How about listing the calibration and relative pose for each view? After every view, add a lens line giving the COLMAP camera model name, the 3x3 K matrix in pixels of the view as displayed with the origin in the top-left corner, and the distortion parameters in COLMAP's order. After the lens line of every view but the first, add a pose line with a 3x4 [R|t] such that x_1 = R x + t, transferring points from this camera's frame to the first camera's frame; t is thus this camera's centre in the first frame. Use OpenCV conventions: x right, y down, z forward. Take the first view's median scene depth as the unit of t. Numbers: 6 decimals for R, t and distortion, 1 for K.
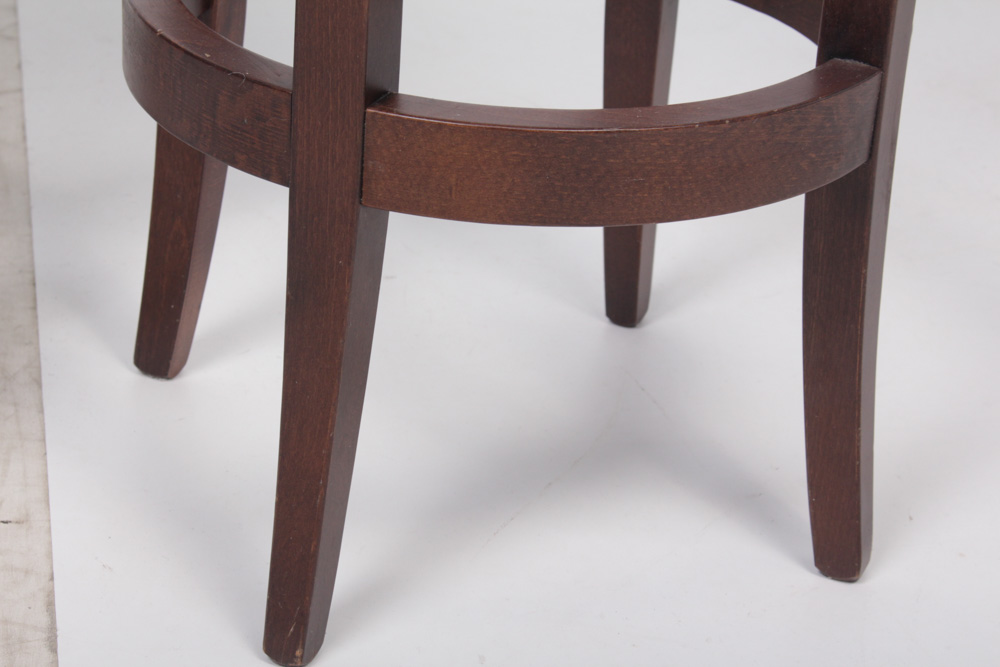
lens RADIAL K [[2415.0, 0, 500.0], [0, 2415.0, 333.5], [0, 0, 1]] dist [0.050057, -0.155586]
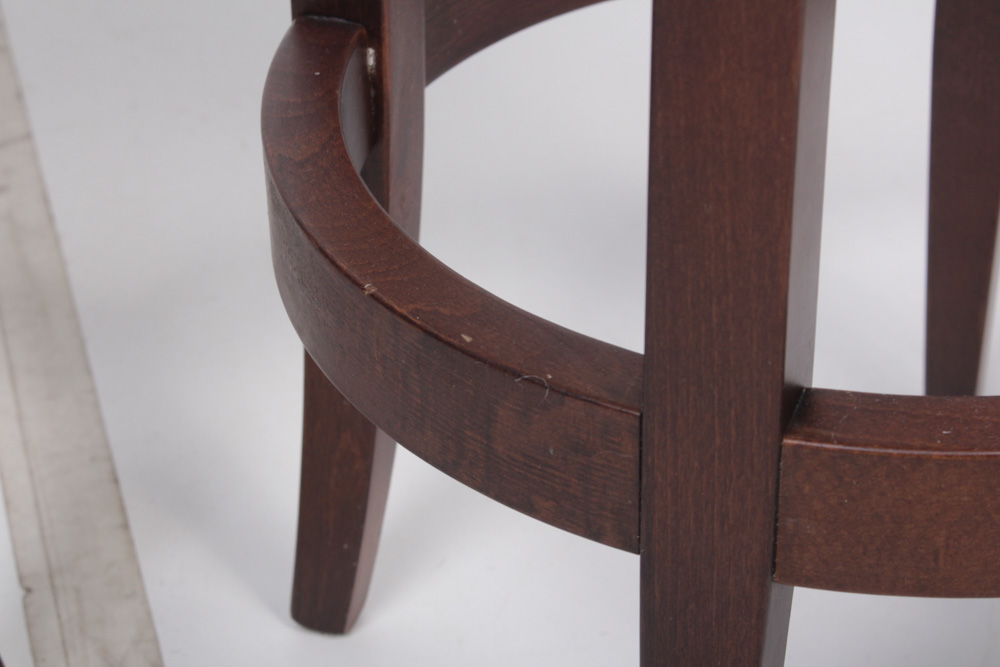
lens RADIAL K [[2415.0, 0, 500.0], [0, 2415.0, 333.5], [0, 0, 1]] dist [0.050057, -0.155586]
pose [[0.993208, -0.115057, 0.017309, -0.126019], [0.112203, 0.986507, 0.119226, -0.189393], [-0.030793, -0.116474, 0.992716, 0.430558]]
